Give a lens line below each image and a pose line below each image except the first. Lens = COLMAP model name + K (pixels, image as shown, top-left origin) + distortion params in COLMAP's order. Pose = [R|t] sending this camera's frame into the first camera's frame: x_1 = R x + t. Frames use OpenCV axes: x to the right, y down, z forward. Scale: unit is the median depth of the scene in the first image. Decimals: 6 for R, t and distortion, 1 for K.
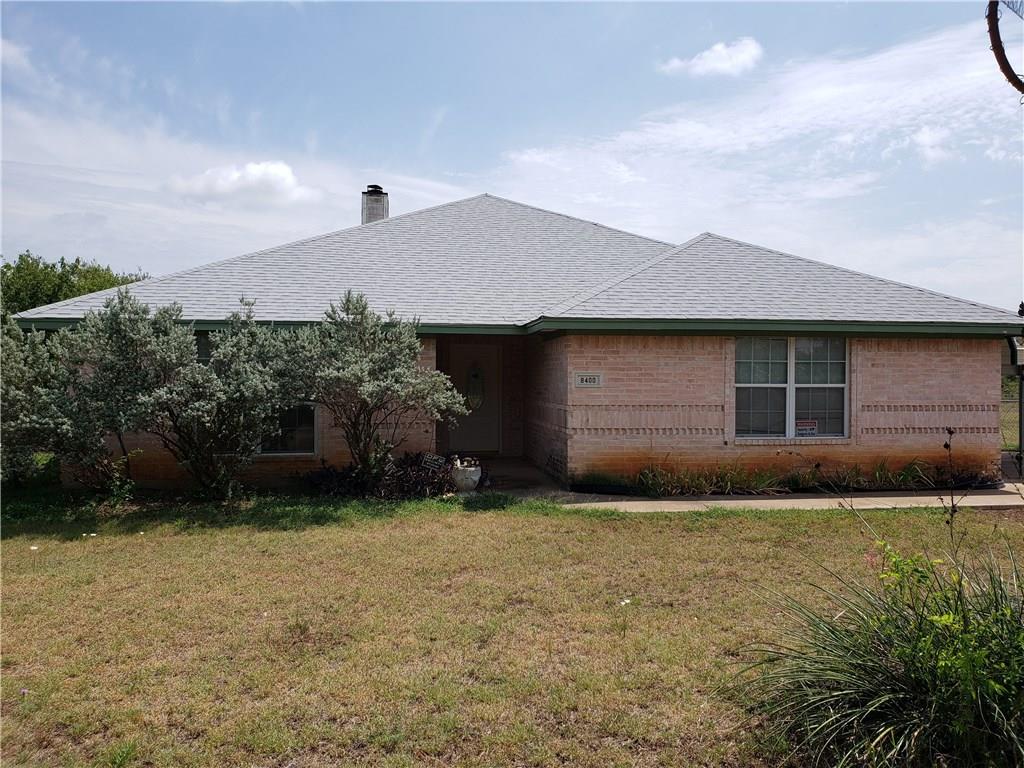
lens RADIAL K [[794.9, 0, 511.2], [0, 794.9, 387.2], [0, 0, 1]] dist [-0.001027, -0.009378]
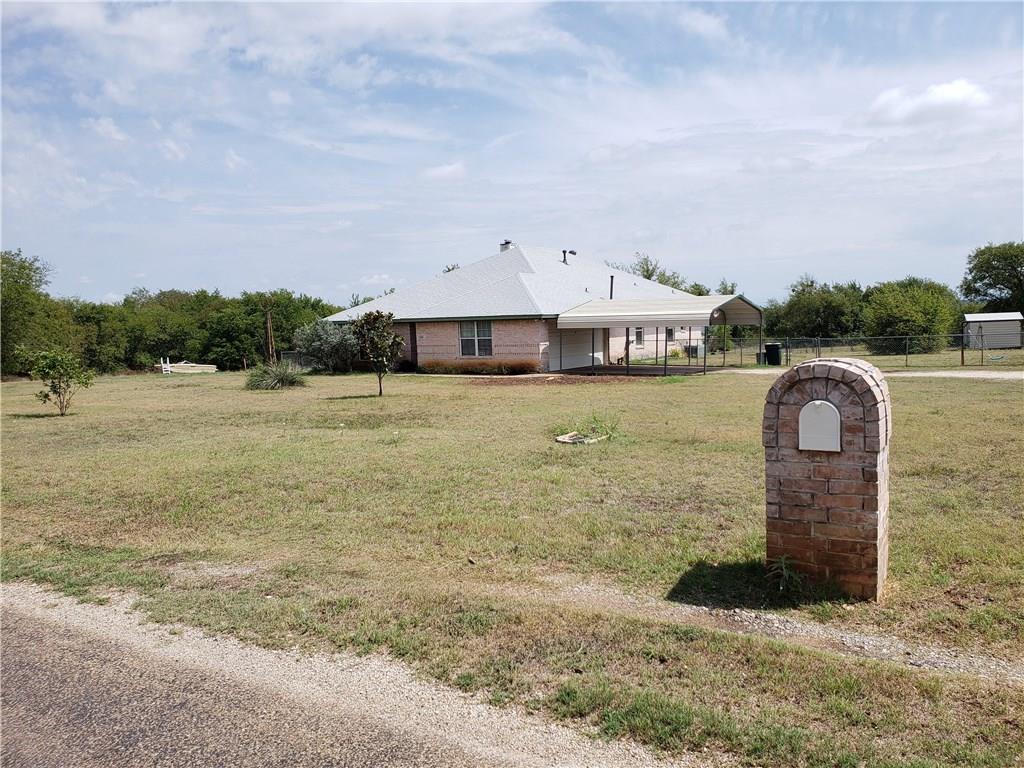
lens RADIAL K [[794.9, 0, 512.7], [0, 794.9, 382.1], [0, 0, 1]] dist [-0.001027, -0.009378]
pose [[0.668918, 0.035378, -0.742494, 2.594332], [0.028627, 0.996900, 0.073290, -0.051228], [0.742785, -0.070281, 0.665832, -0.846168]]
